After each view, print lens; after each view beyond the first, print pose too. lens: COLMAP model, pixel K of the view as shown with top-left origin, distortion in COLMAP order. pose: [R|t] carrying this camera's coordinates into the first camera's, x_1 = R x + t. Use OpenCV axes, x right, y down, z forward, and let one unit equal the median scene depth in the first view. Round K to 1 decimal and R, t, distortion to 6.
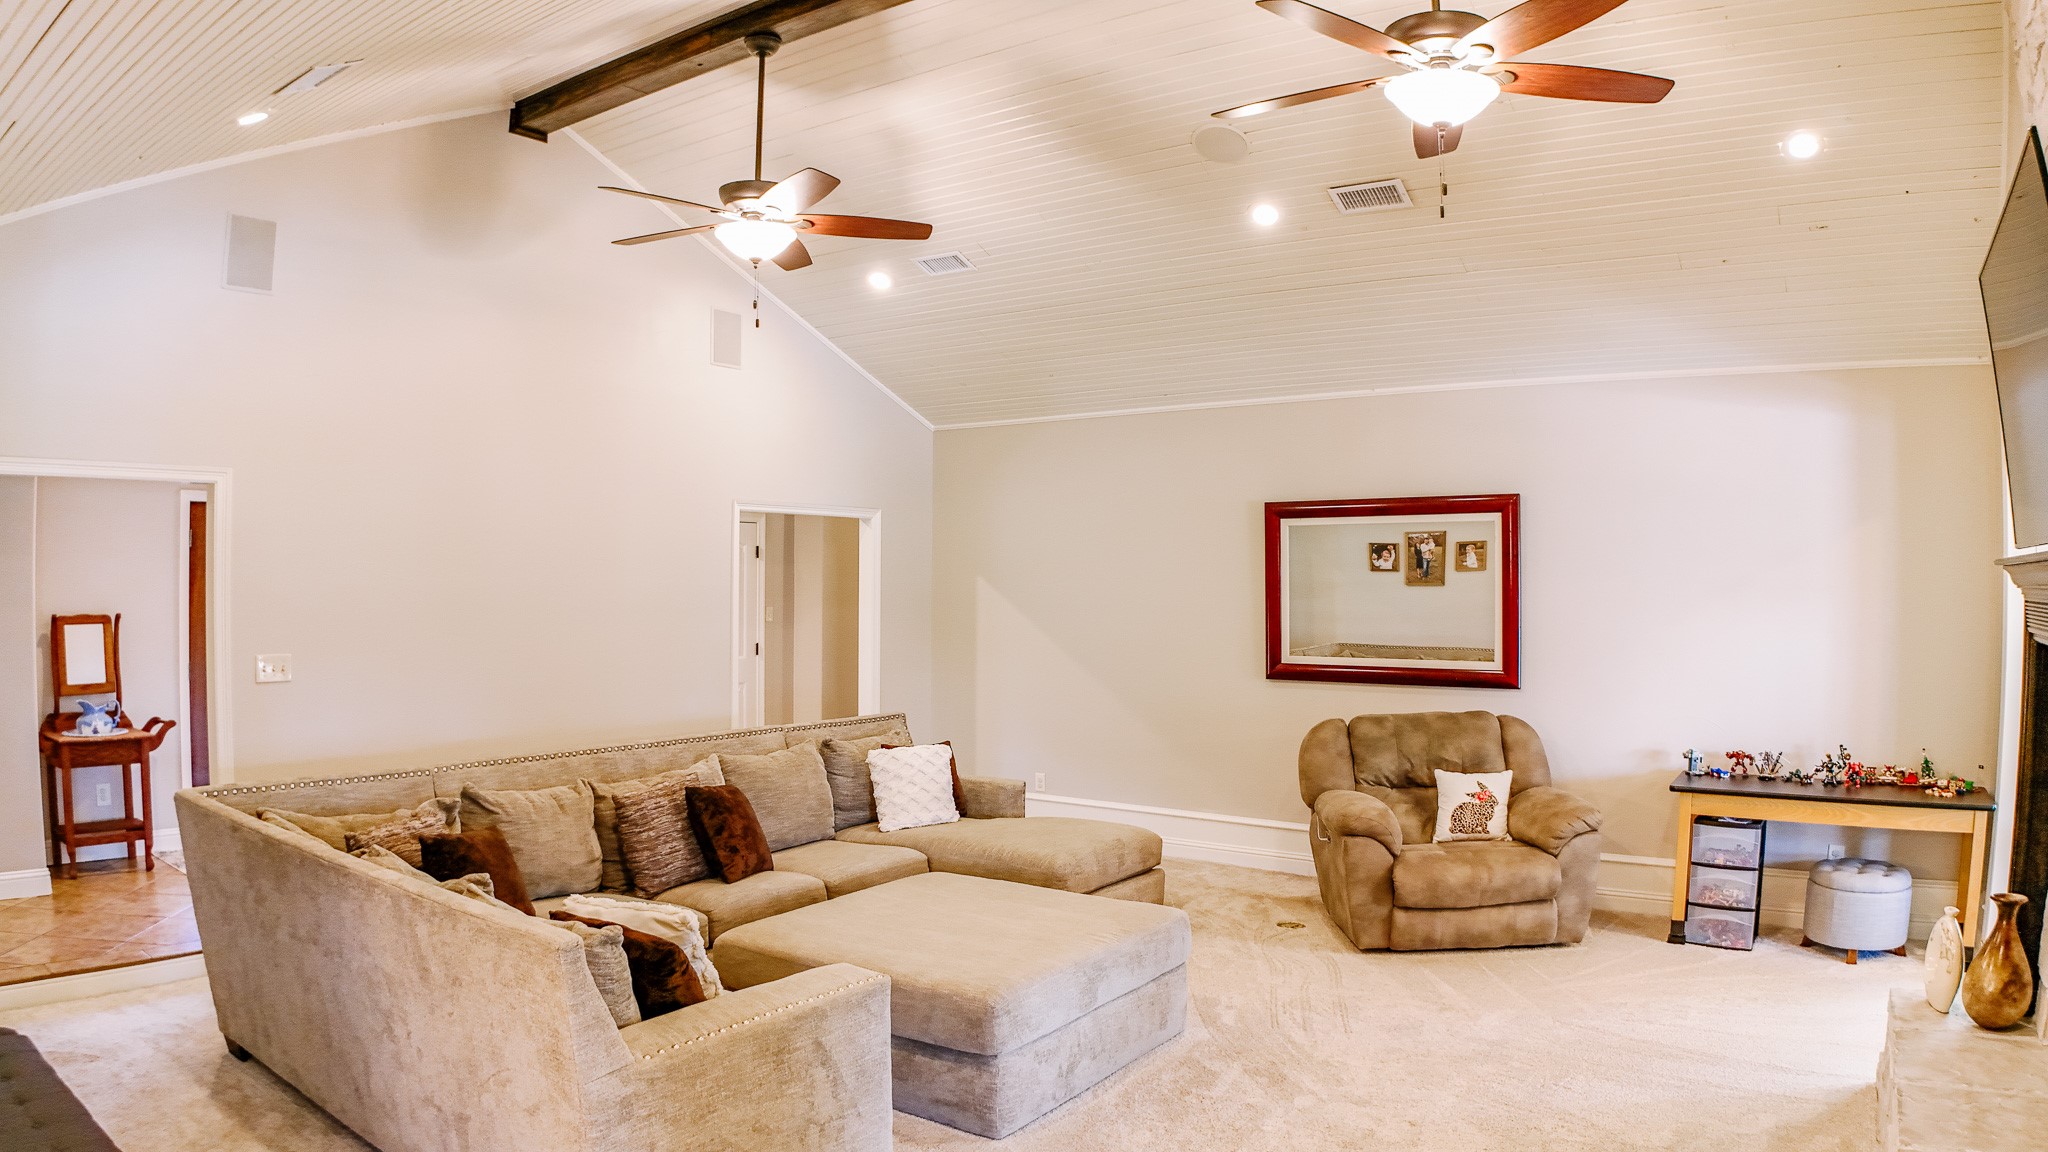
lens RADIAL K [[1264.6, 0, 1033.5], [0, 1264.6, 575.0], [0, 0, 1]] dist [-0.178304, 0.011911]
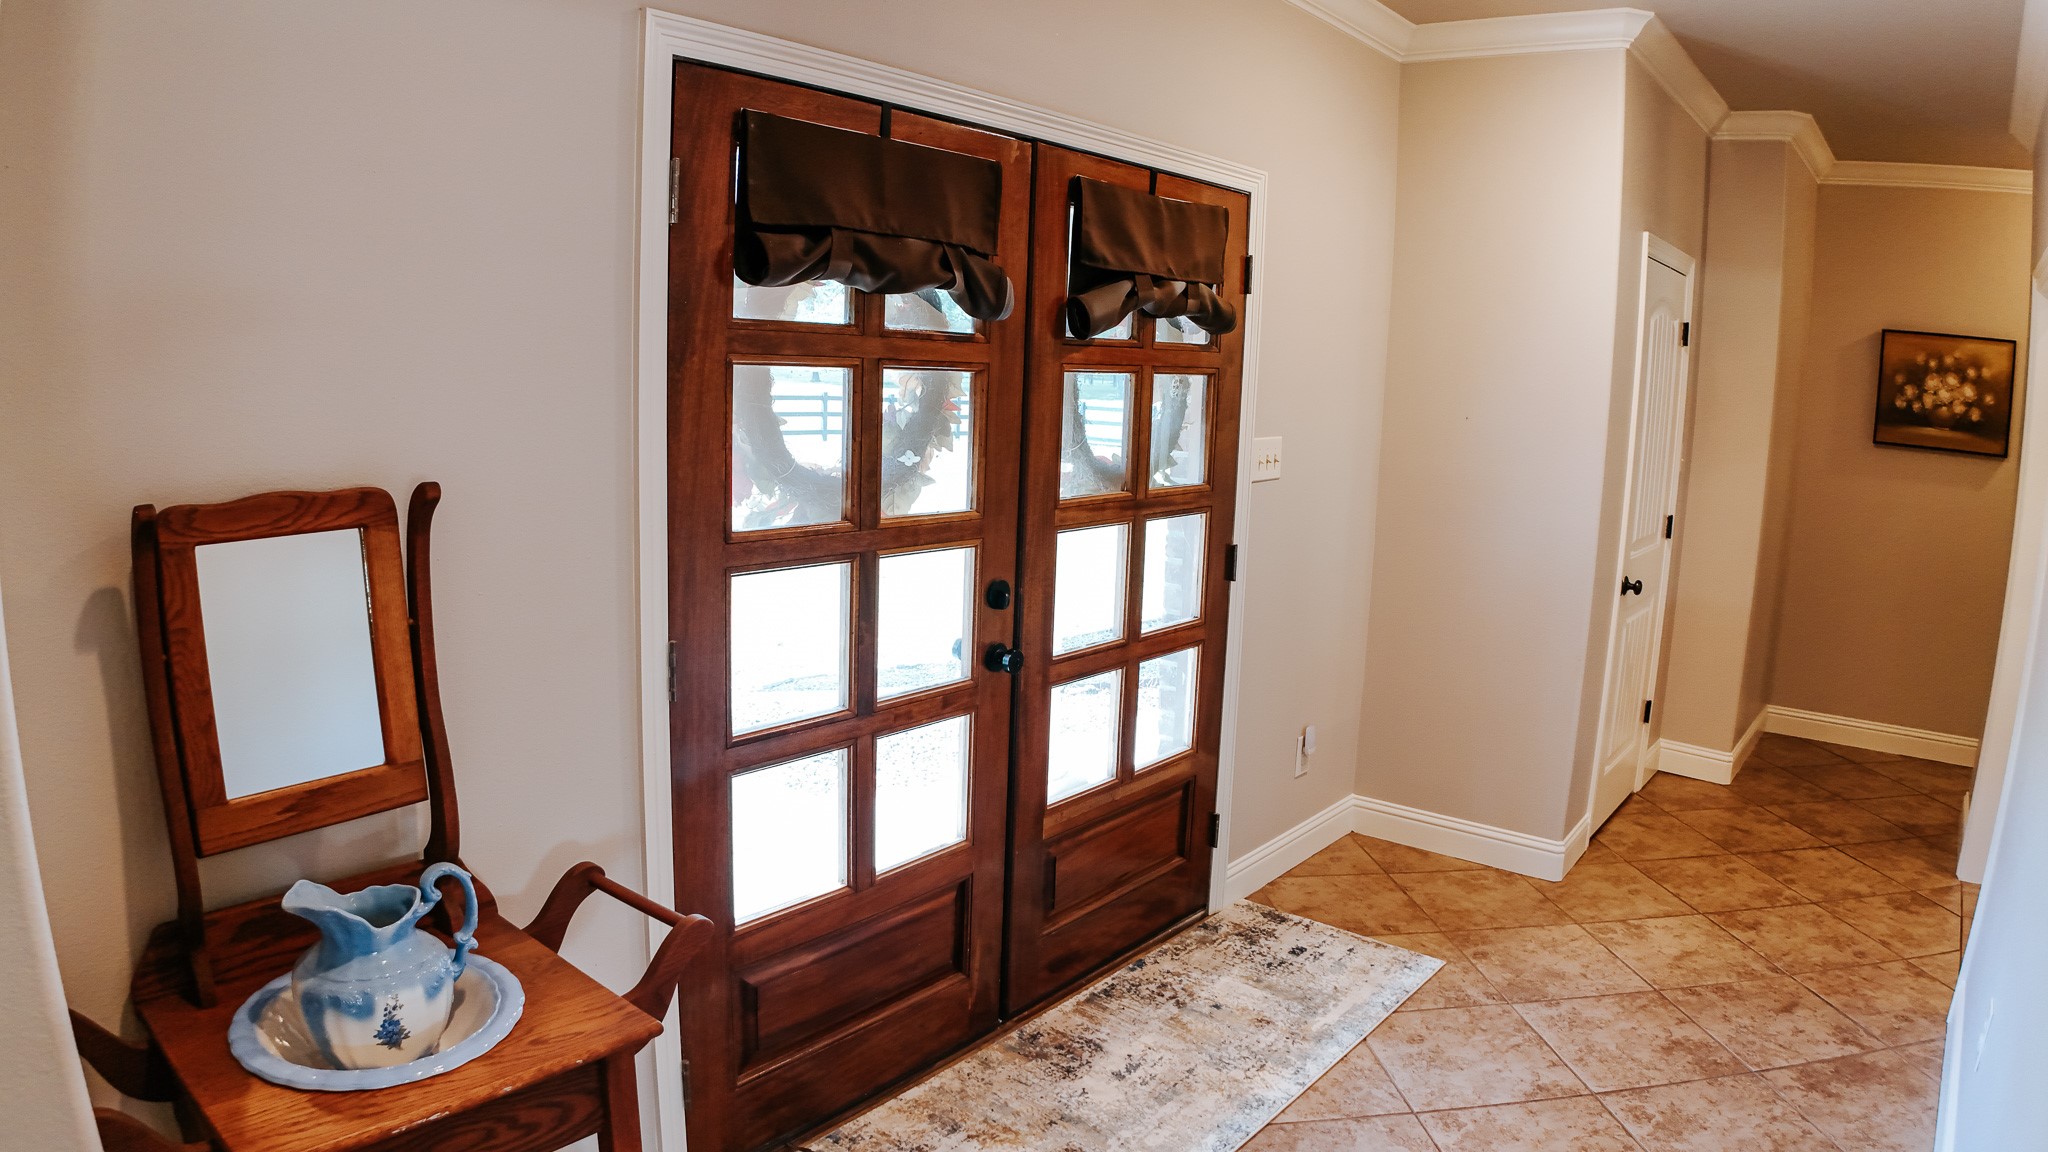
lens RADIAL K [[1264.6, 0, 1033.5], [0, 1264.6, 575.0], [0, 0, 1]] dist [-0.178304, 0.011911]
pose [[0.996948, 0.043789, -0.064633, -0.822243], [-0.032726, 0.986042, 0.163247, 0.008415], [0.070879, -0.160634, 0.984466, 0.920152]]
